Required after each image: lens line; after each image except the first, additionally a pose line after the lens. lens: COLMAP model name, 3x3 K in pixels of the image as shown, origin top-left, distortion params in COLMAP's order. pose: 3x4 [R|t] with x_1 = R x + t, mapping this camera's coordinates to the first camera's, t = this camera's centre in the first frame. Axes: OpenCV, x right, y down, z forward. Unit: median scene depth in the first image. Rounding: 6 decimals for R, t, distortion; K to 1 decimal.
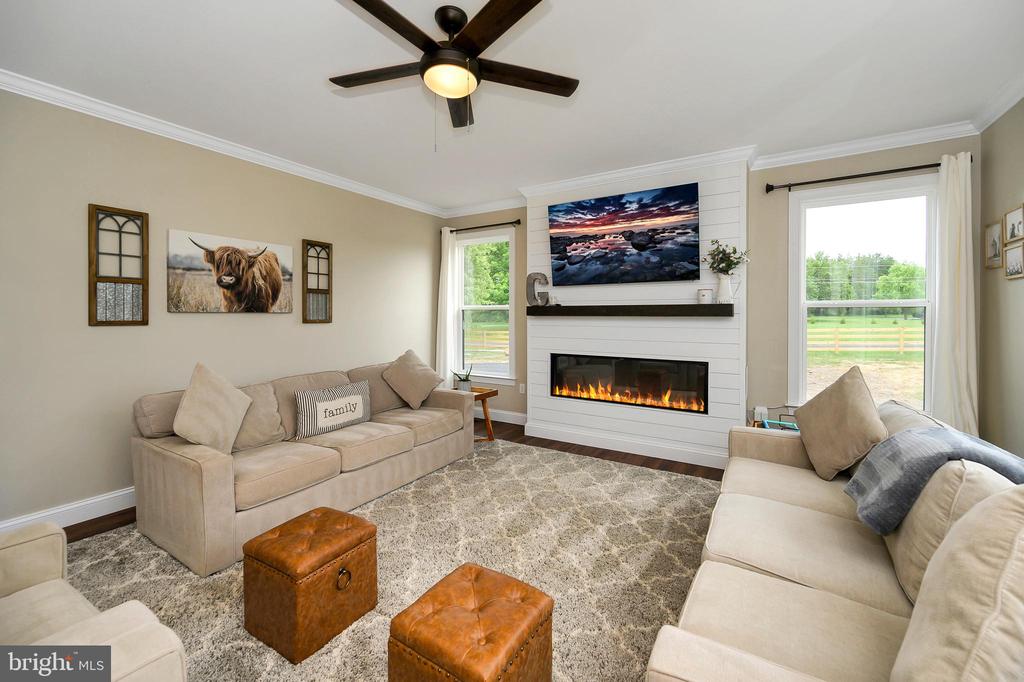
lens RADIAL K [[420.7, 0, 497.7], [0, 420.7, 319.1], [0, 0, 1]] dist [0.001432, -0.002207]
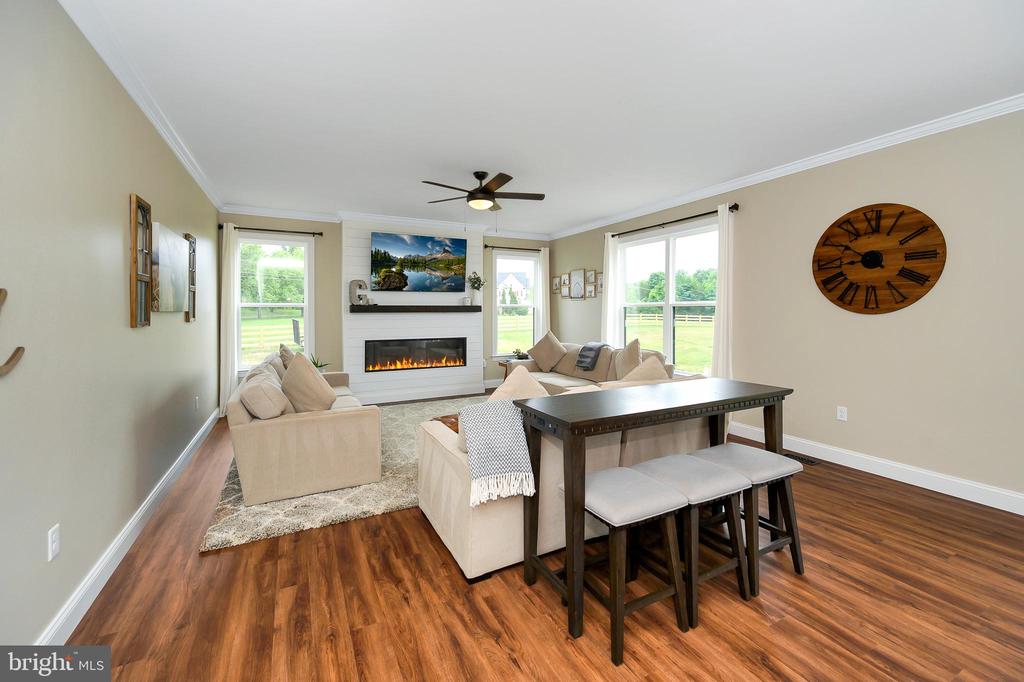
lens RADIAL K [[420.7, 0, 521.4], [0, 420.7, 312.7], [0, 0, 1]] dist [0.001432, -0.002207]
pose [[0.503651, -0.007202, 0.863877, -0.889406], [0.009759, 0.999949, 0.002647, -0.006399], [-0.863852, 0.007098, 0.503696, -0.113494]]
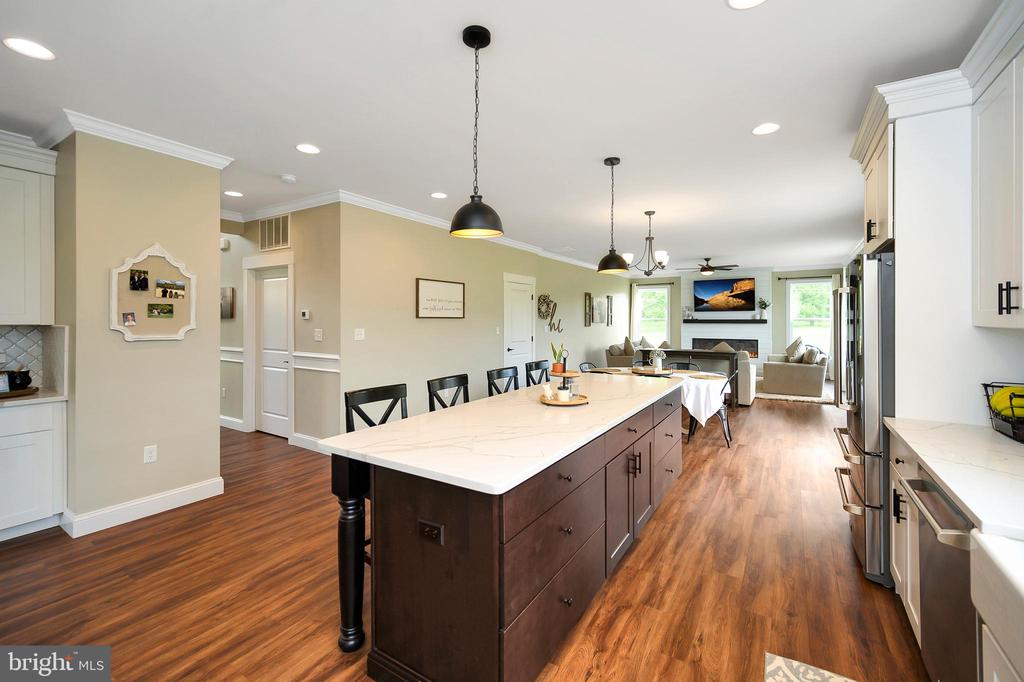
lens RADIAL K [[420.7, 0, 513.6], [0, 420.7, 318.6], [0, 0, 1]] dist [0.001432, -0.002207]
pose [[0.999837, -0.001115, -0.018041, -1.017944], [0.000898, 0.999927, -0.012040, -0.007390], [0.018053, 0.012022, 0.999765, -1.735103]]
